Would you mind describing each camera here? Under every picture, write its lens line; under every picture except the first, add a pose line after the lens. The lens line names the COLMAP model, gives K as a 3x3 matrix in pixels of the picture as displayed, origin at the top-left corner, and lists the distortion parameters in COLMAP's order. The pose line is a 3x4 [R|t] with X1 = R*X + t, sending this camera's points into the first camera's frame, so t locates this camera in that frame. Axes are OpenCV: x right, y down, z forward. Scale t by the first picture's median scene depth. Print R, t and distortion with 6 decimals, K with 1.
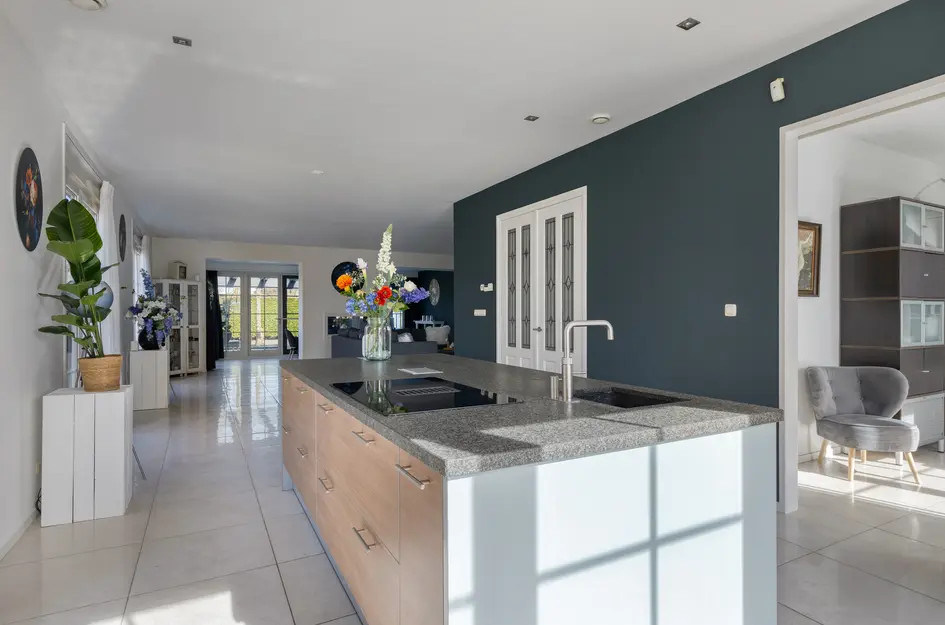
lens RADIAL K [[513.2, 0, 473.2], [0, 513.2, 317.9], [0, 0, 1]] dist [0.006434, 0.001040]
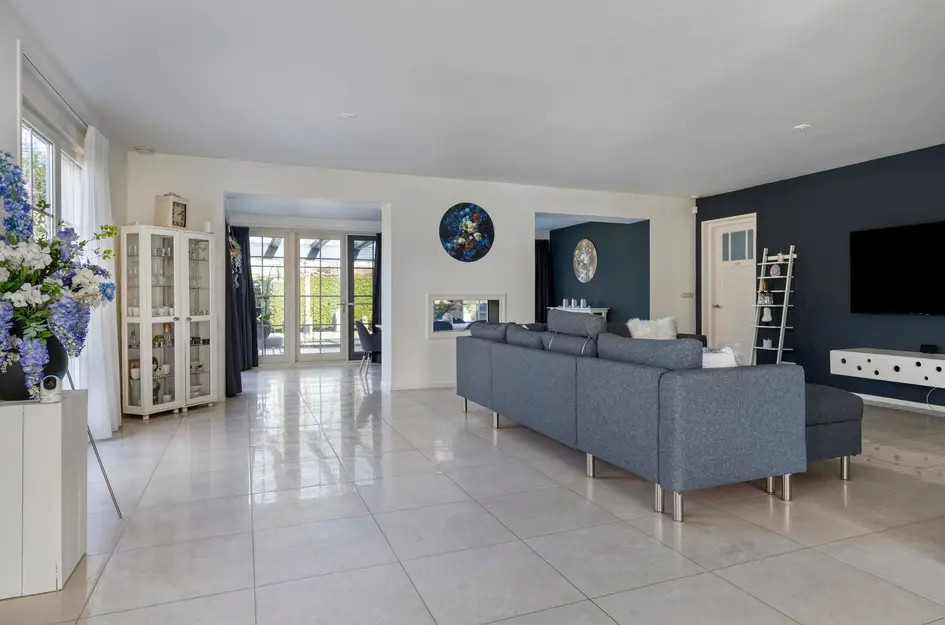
lens RADIAL K [[567.7, 0, 470.0], [0, 567.7, 303.3], [0, 0, 1]] dist [0.022197, 0.000033]
pose [[0.994296, 0.001583, -0.106645, -0.169594], [-0.001592, 0.999999, 0.000008, 0.001062], [0.106644, 0.000162, 0.994297, 0.368537]]
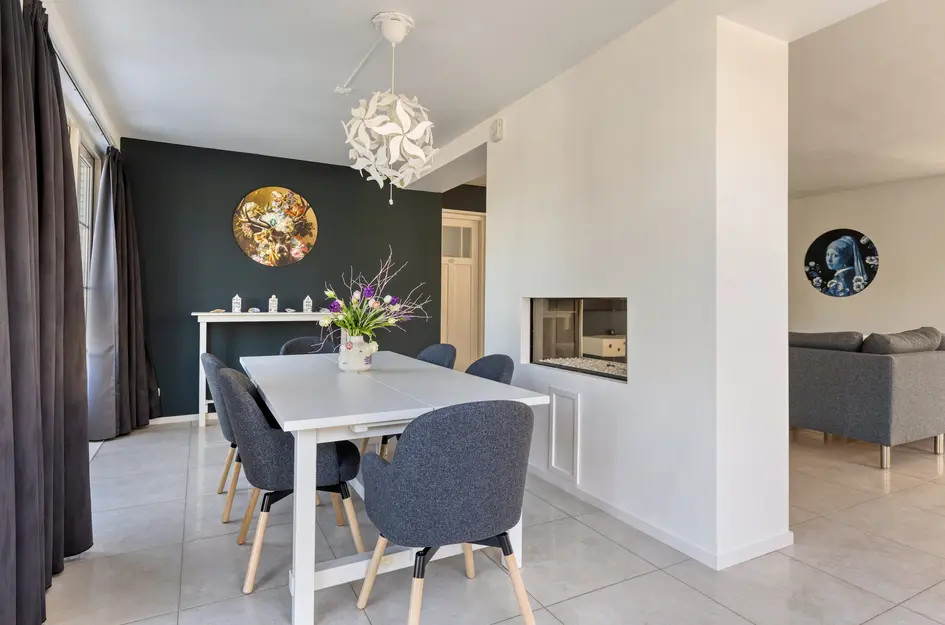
lens RADIAL K [[513.2, 0, 465.1], [0, 513.2, 297.7], [0, 0, 1]] dist [0.006434, 0.001040]
pose [[0.010016, 0.003272, 0.999944, -0.499429], [-0.003148, 0.999990, -0.003241, -0.003189], [-0.999945, -0.003115, 0.010026, 1.054750]]
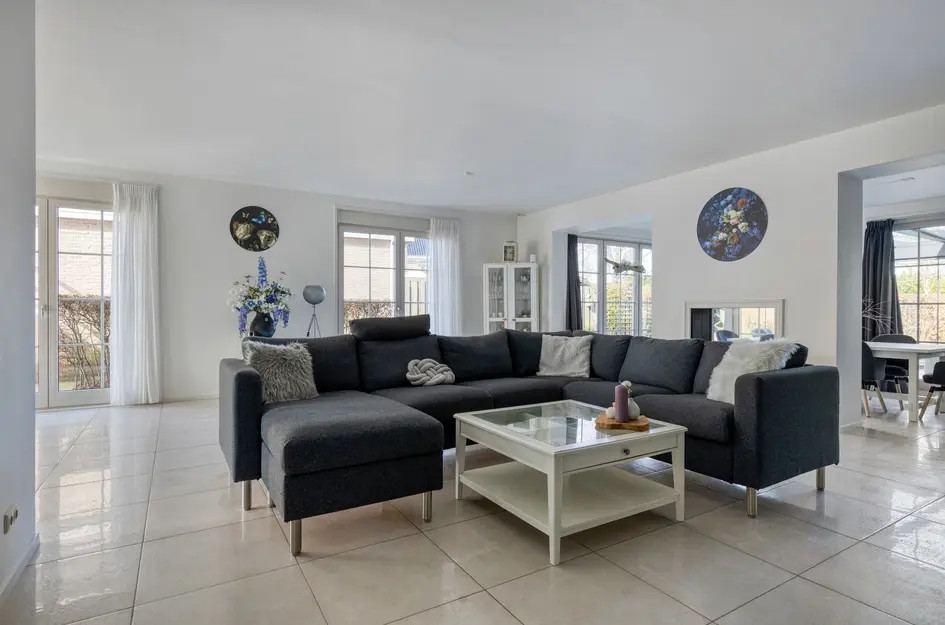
lens RADIAL K [[491.0, 0, 469.7], [0, 491.0, 312.5], [0, 0, 1]] dist [0.002096, 0.000082]
pose [[0.049778, 0.011609, -0.998693, 0.181344], [-0.007041, 0.999912, 0.011272, -0.001792], [0.998735, 0.006471, 0.049855, 0.728337]]
